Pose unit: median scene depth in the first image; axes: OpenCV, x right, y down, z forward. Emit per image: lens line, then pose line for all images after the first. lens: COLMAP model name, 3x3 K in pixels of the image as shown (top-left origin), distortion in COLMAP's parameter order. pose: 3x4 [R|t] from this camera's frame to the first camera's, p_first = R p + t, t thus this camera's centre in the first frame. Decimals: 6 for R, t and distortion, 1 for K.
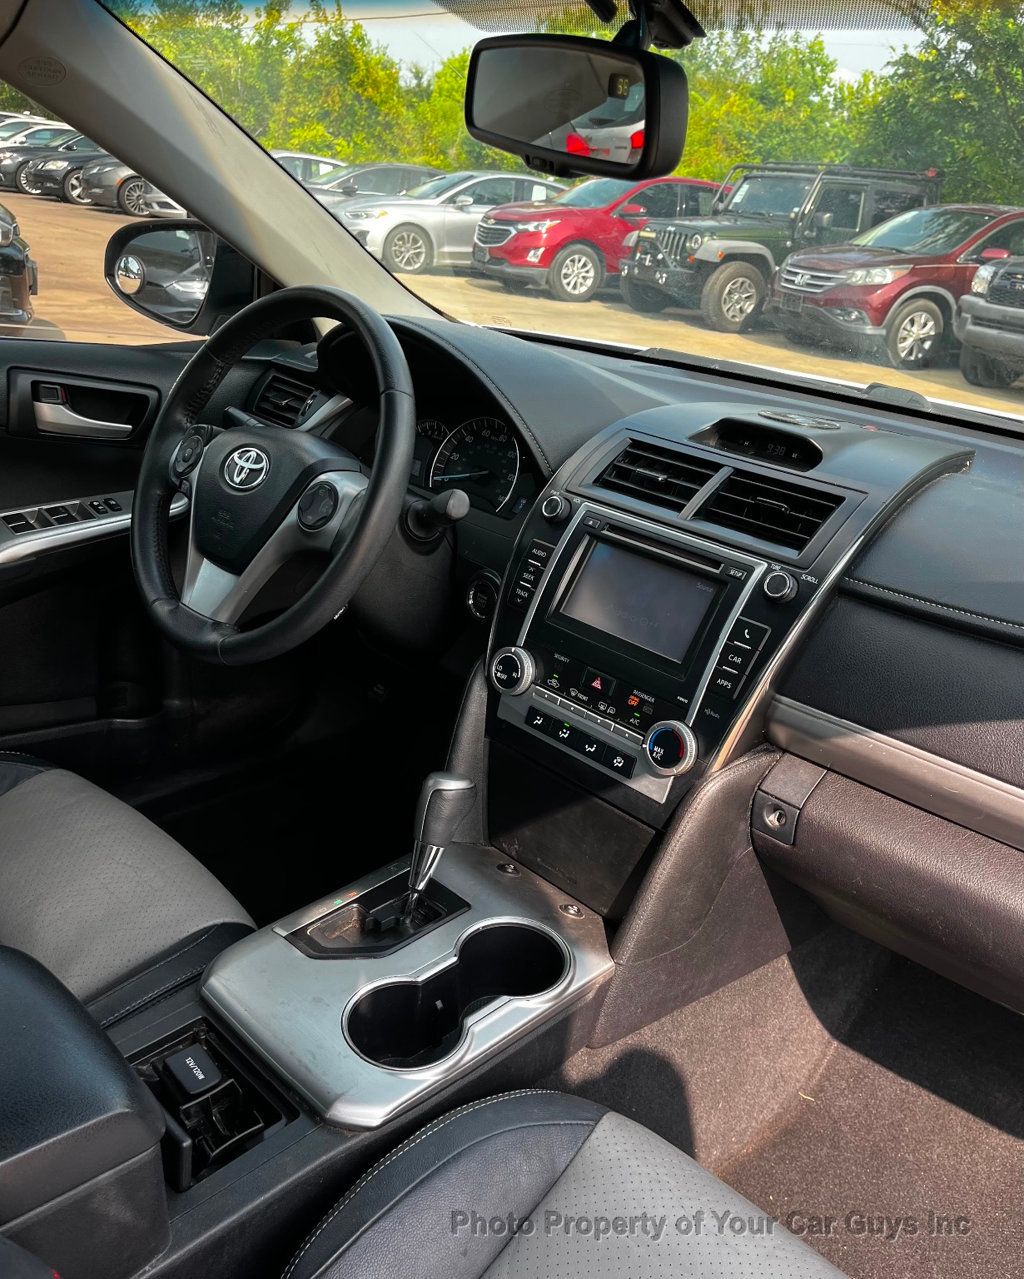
lens RADIAL K [[1040.6, 0, 531.1], [0, 1040.6, 657.8], [0, 0, 1]] dist [0.017267, 0.011992]
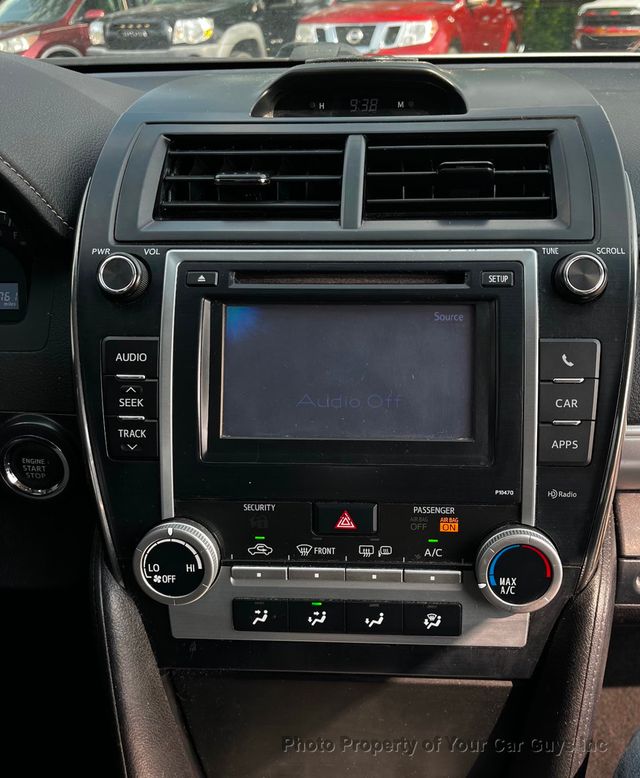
lens RADIAL K [[747.4, 0, 324.2], [0, 747.4, 411.4], [0, 0, 1]] dist [-0.019882, 0.000000]
pose [[0.762210, -0.401371, 0.507875, -0.136654], [0.347834, 0.915627, 0.201591, -0.122685], [-0.545937, 0.023002, 0.837510, 0.609434]]
